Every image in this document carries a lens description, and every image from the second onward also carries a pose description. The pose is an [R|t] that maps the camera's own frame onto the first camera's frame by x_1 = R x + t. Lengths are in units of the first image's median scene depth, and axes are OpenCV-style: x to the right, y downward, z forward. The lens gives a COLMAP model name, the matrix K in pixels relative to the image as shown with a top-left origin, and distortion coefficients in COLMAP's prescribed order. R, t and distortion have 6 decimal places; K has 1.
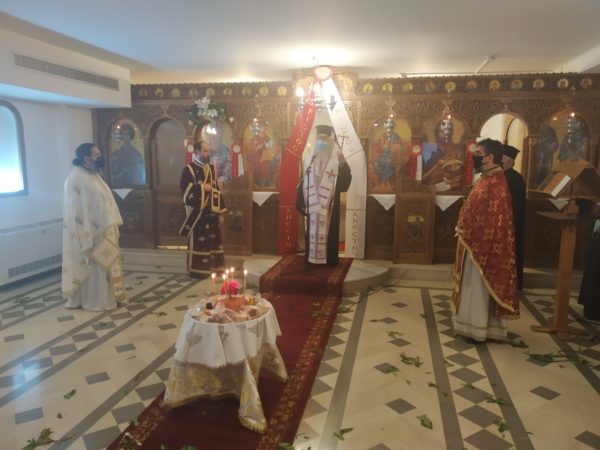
lens RADIAL K [[475.9, 0, 299.1], [0, 475.9, 225.0], [0, 0, 1]] dist [0.027787, -0.050941]
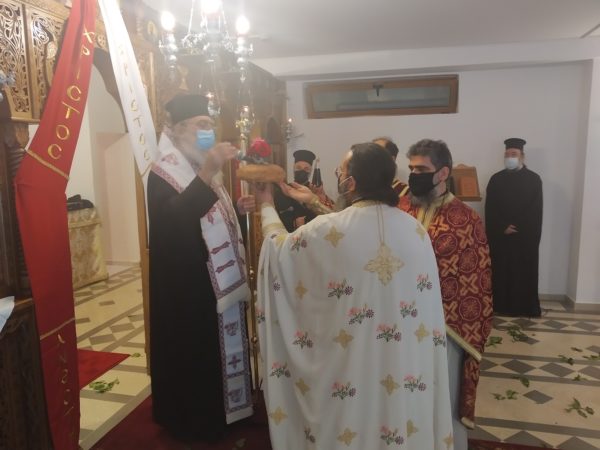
lens RADIAL K [[475.9, 0, 301.2], [0, 475.9, 222.9], [0, 0, 1]] dist [0.027787, -0.050941]
pose [[0.042528, -0.136554, 0.989719, -0.366292], [0.159786, 0.978794, 0.128181, -0.133224], [-0.986235, 0.152692, 0.063445, 0.854773]]
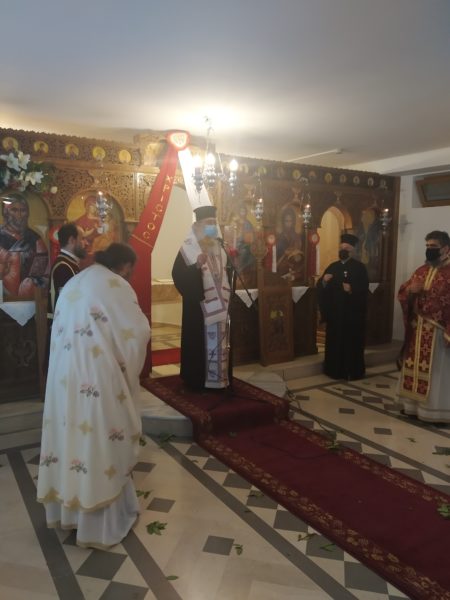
lens RADIAL K [[475.9, 0, 225.1], [0, 475.9, 302.0], [0, 0, 1]] dist [0.027787, -0.050941]
pose [[0.725162, -0.081706, 0.683713, -0.459118], [0.095921, 0.995240, 0.017199, -0.062480], [-0.681864, 0.053110, 0.729548, 0.399769]]
